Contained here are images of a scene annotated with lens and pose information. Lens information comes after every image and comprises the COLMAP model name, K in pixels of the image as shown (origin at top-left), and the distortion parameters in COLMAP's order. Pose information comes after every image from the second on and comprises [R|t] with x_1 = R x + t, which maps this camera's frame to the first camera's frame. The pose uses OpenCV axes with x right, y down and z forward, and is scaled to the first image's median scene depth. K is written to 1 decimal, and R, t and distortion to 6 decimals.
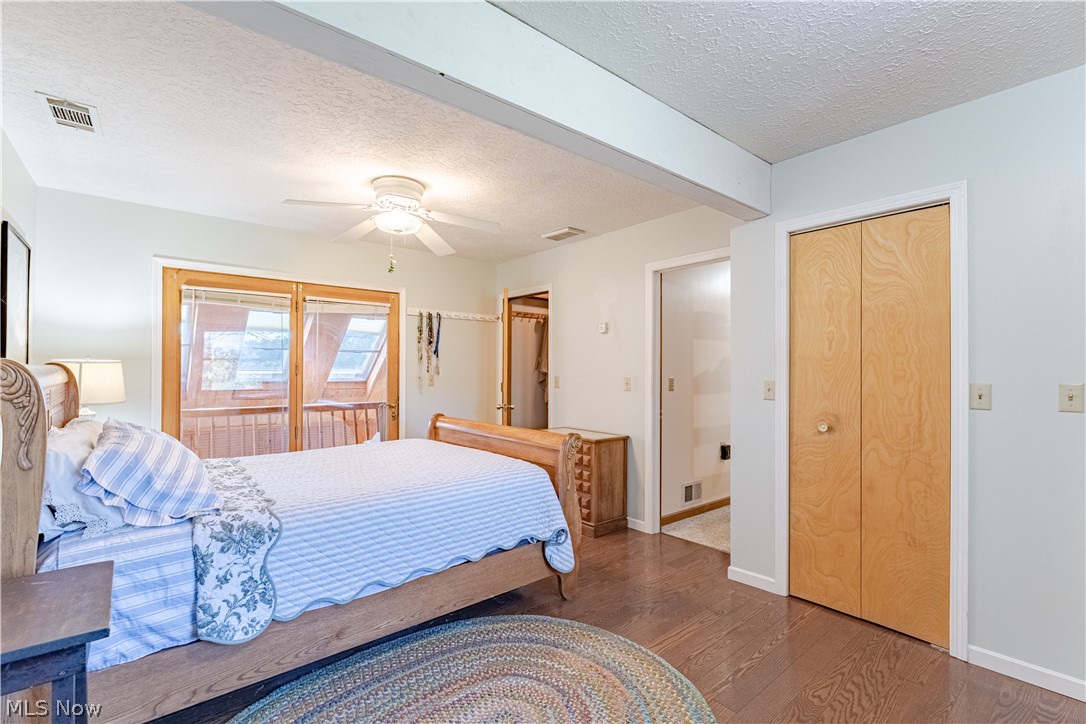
lens RADIAL K [[485.3, 0, 548.6], [0, 485.3, 364.9], [0, 0, 1]] dist [-0.002009, 0.000245]
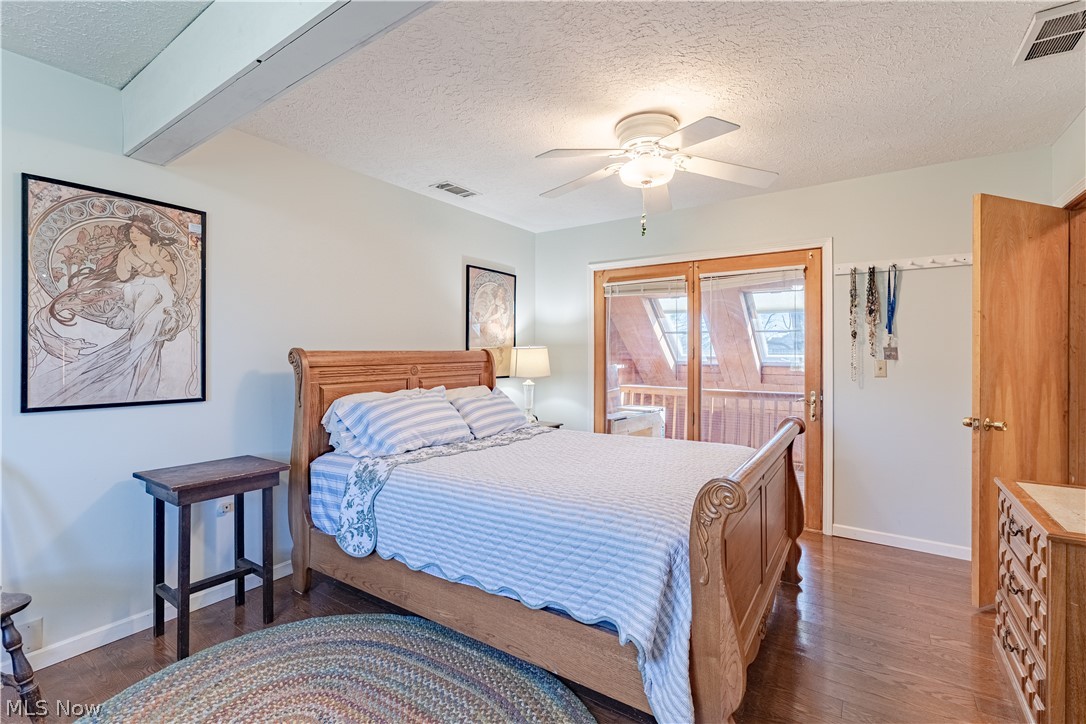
lens RADIAL K [[485.3, 0, 543.2], [0, 485.3, 355.3], [0, 0, 1]] dist [-0.002009, 0.000245]
pose [[0.272112, 0.000674, -0.962265, 0.535176], [0.011622, 0.999925, 0.003986, 0.011785], [0.962195, -0.012268, 0.272084, 0.762618]]
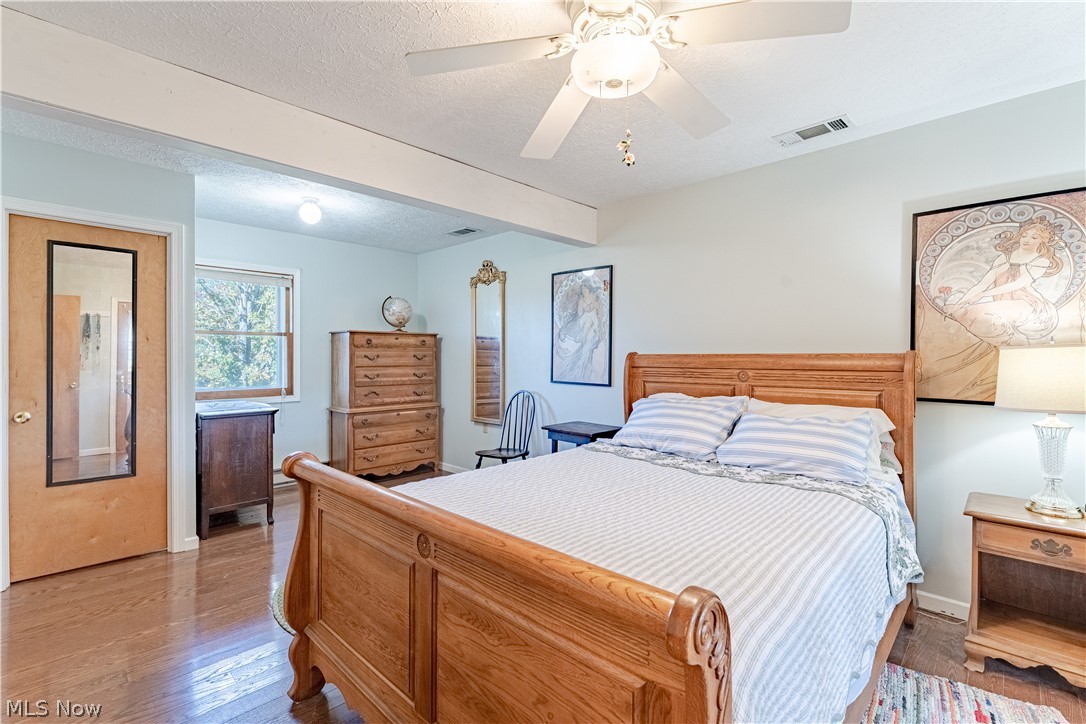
lens RADIAL K [[485.3, 0, 538.1], [0, 485.3, 359.9], [0, 0, 1]] dist [-0.002009, 0.000245]
pose [[-0.994964, -0.006154, -0.100046, -0.184442], [-0.005995, 0.999980, -0.001894, 0.019866], [0.100056, -0.001284, -0.994981, 1.822362]]
